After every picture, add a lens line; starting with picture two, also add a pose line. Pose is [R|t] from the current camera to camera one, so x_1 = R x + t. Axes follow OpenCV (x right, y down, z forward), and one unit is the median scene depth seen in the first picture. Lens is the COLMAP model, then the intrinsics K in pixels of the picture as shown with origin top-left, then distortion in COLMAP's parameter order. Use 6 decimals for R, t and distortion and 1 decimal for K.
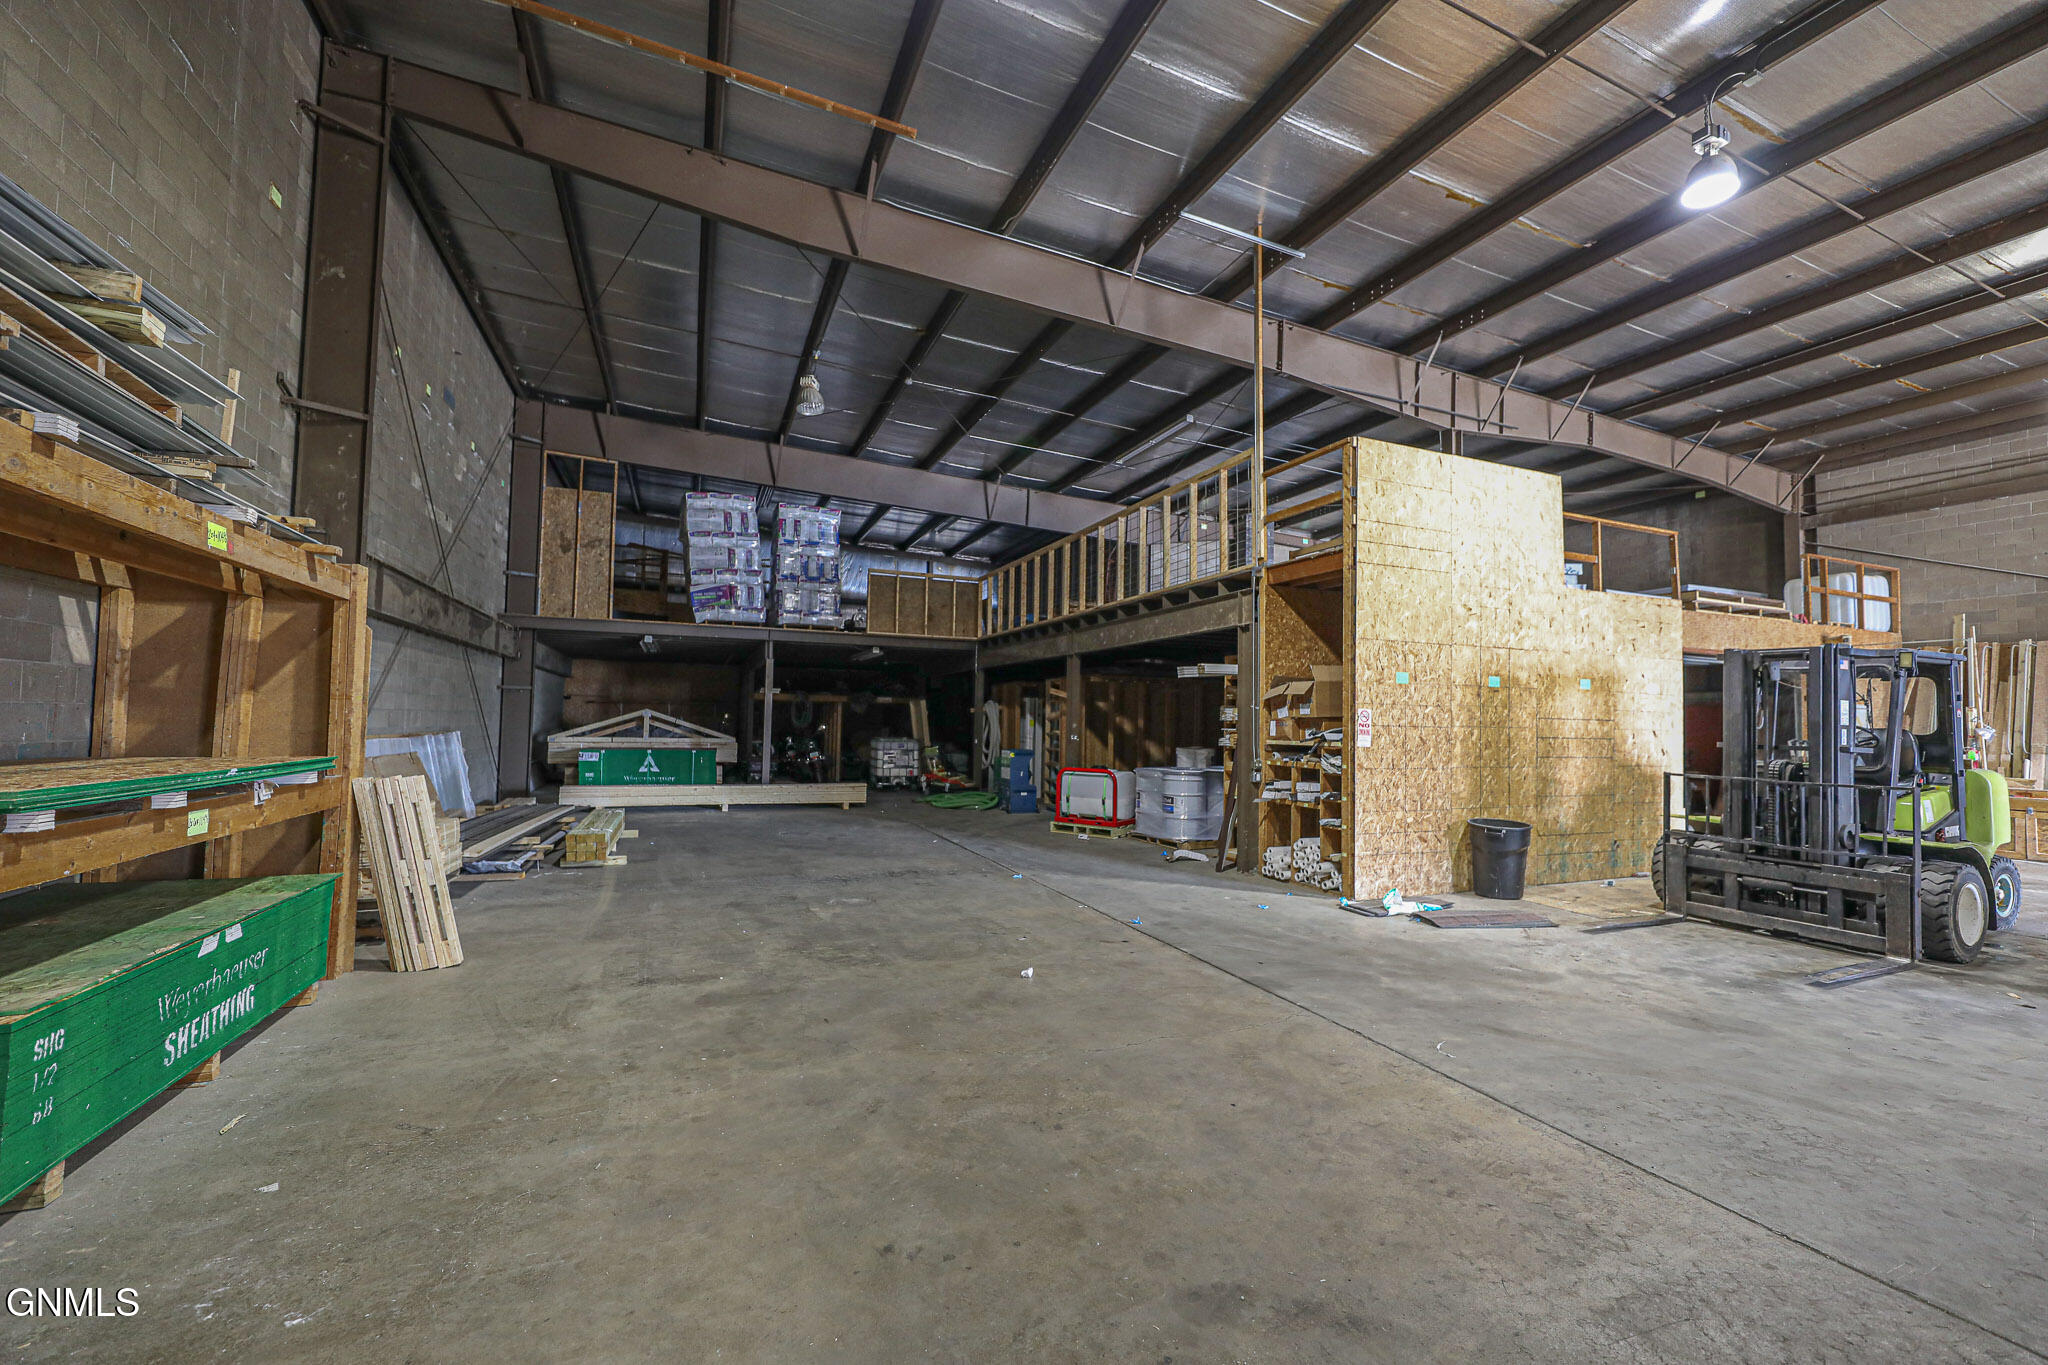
lens RADIAL K [[818.7, 0, 1022.6], [0, 818.7, 682.6], [0, 0, 1]] dist [0.001660, -0.003257]
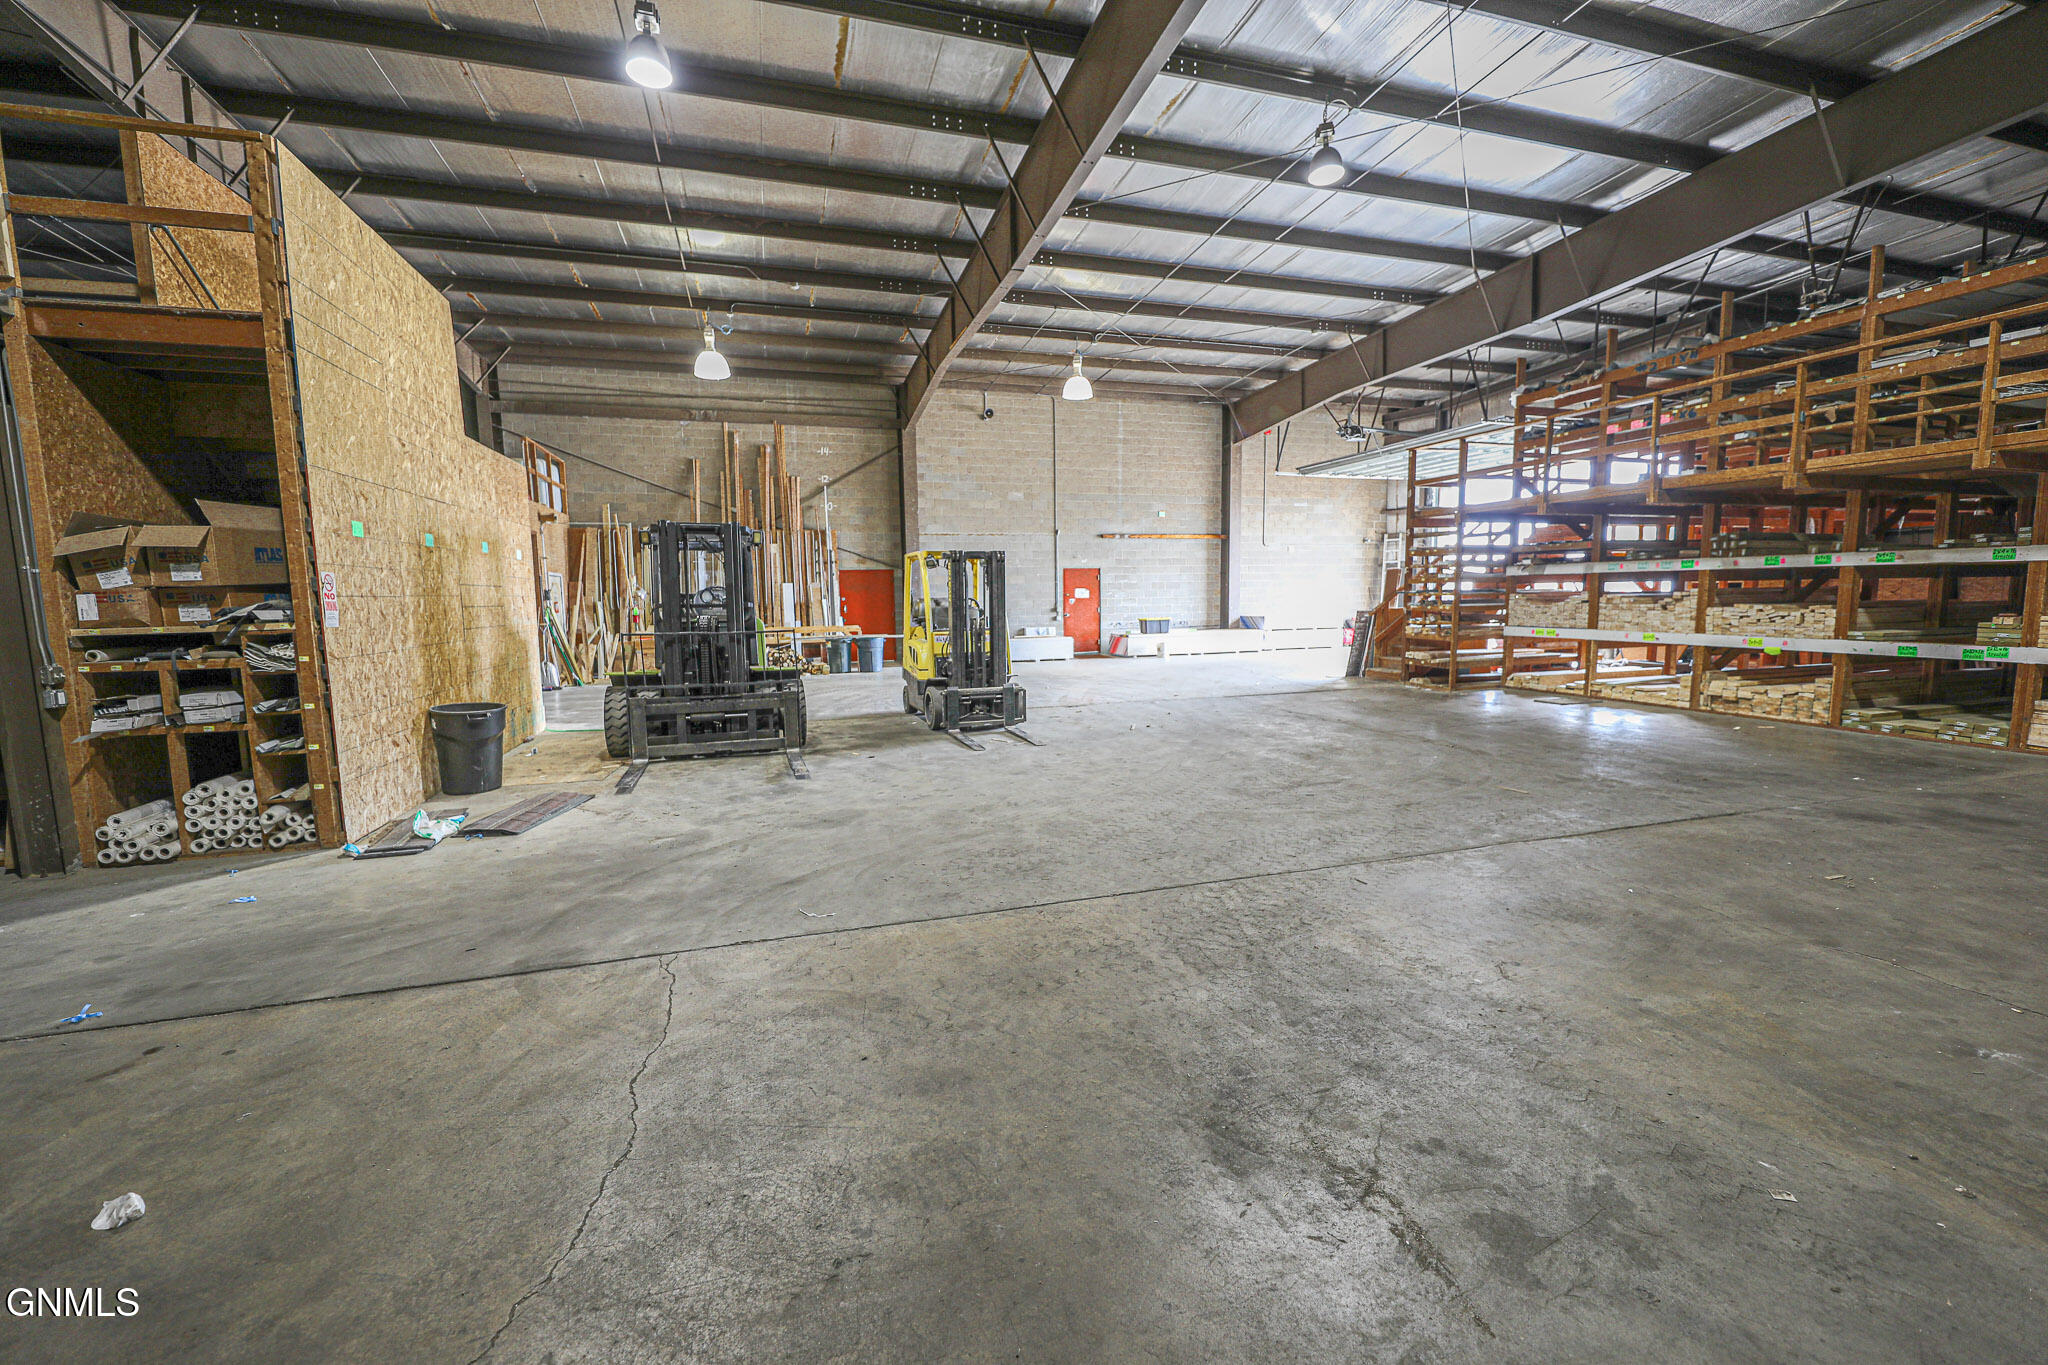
lens RADIAL K [[818.7, 0, 1021.6], [0, 818.7, 684.5], [0, 0, 1]] dist [0.001660, -0.003257]
pose [[0.094671, -0.128981, 0.987118, -0.246513], [-0.028438, 0.990816, 0.132191, 0.020975], [-0.995102, -0.040586, 0.090133, 0.409292]]
